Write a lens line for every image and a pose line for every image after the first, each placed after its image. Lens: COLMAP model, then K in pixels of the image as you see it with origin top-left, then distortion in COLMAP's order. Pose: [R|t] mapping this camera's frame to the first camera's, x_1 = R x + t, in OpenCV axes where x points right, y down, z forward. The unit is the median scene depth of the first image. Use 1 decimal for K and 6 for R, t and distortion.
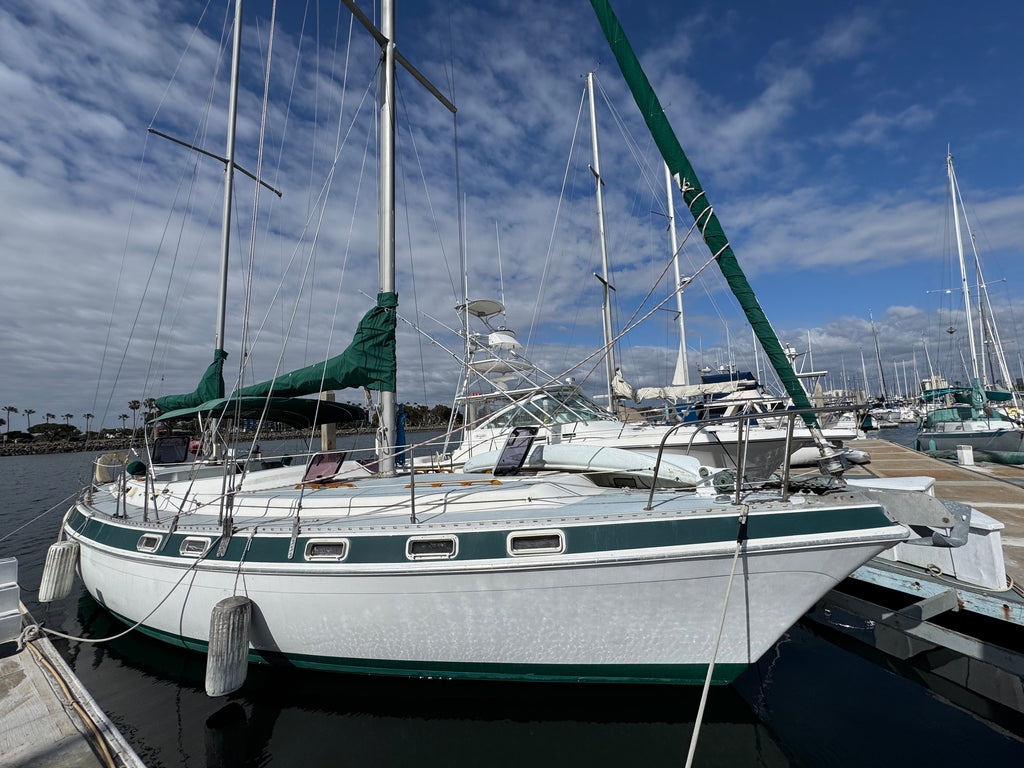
lens RADIAL K [[407.3, 0, 513.3], [0, 407.3, 386.5], [0, 0, 1]] dist [0.003626, -0.001598]
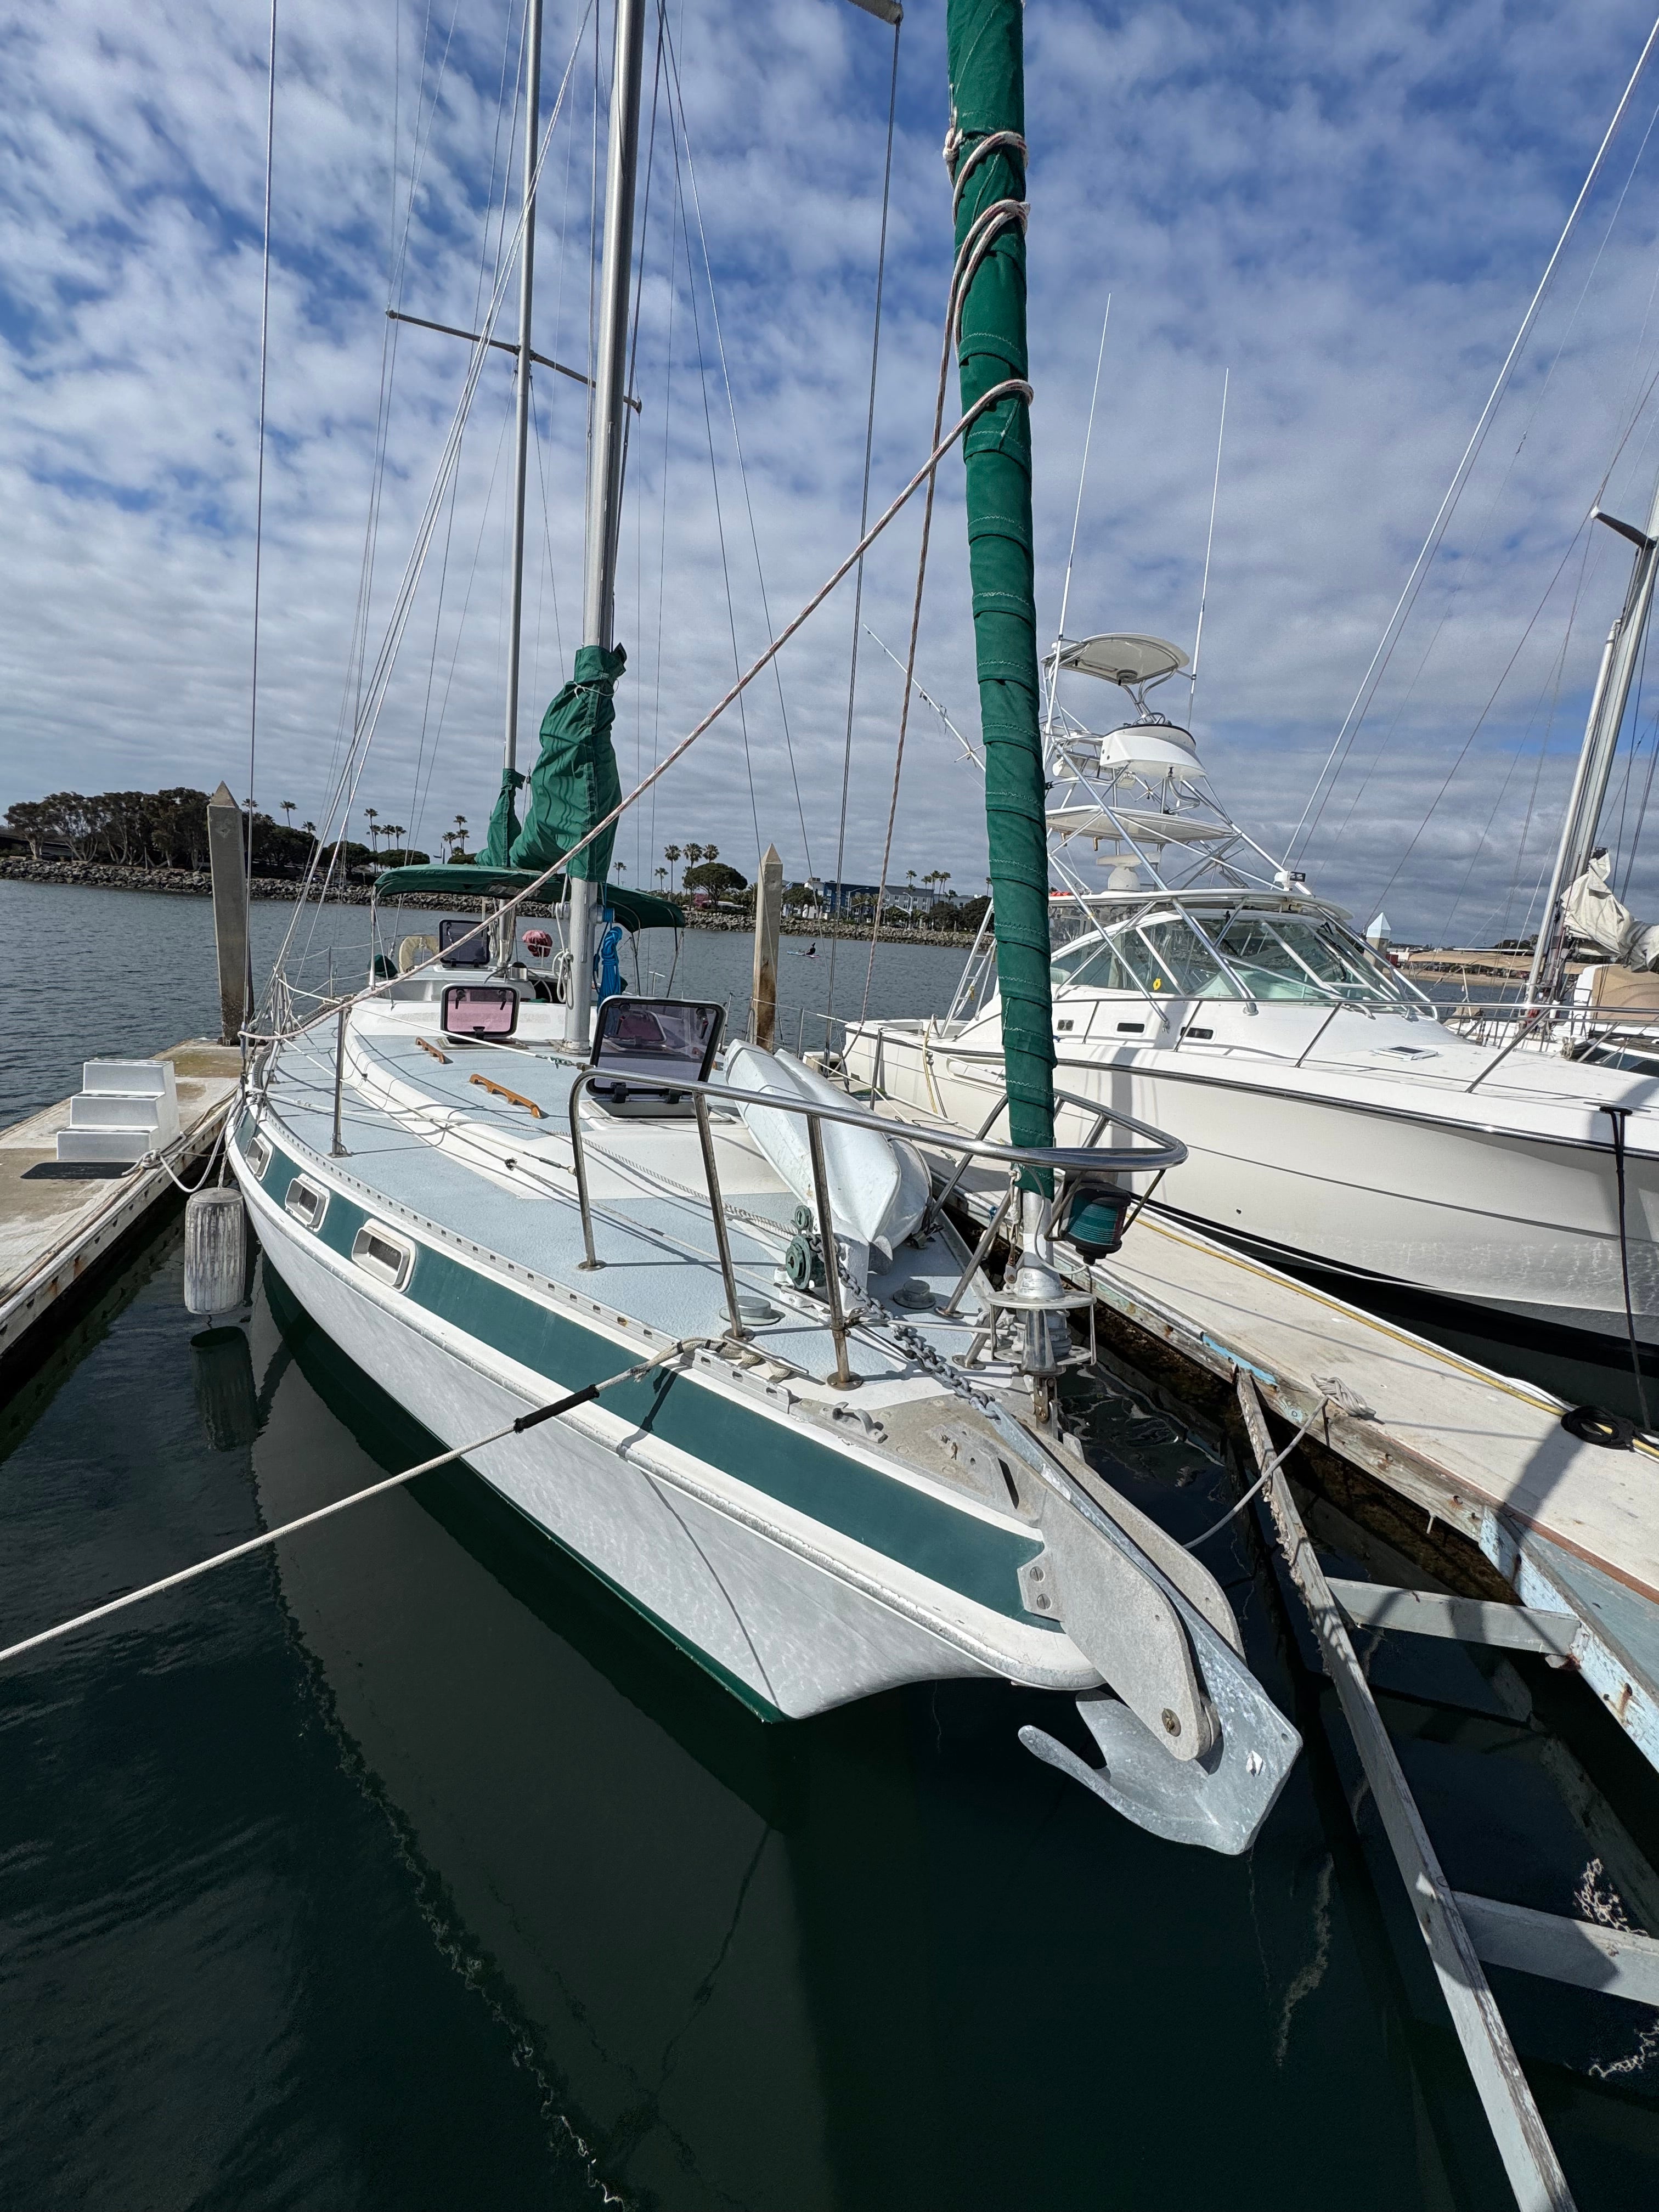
lens RADIAL K [[879.9, 0, 833.2], [0, 879.9, 1090.7], [0, 0, 1]] dist [0.003626, -0.001598]
pose [[0.830770, 0.211202, -0.514991, 0.140255], [-0.068187, 0.956864, 0.282421, -0.016275], [0.552424, -0.199512, 0.809335, 0.074906]]
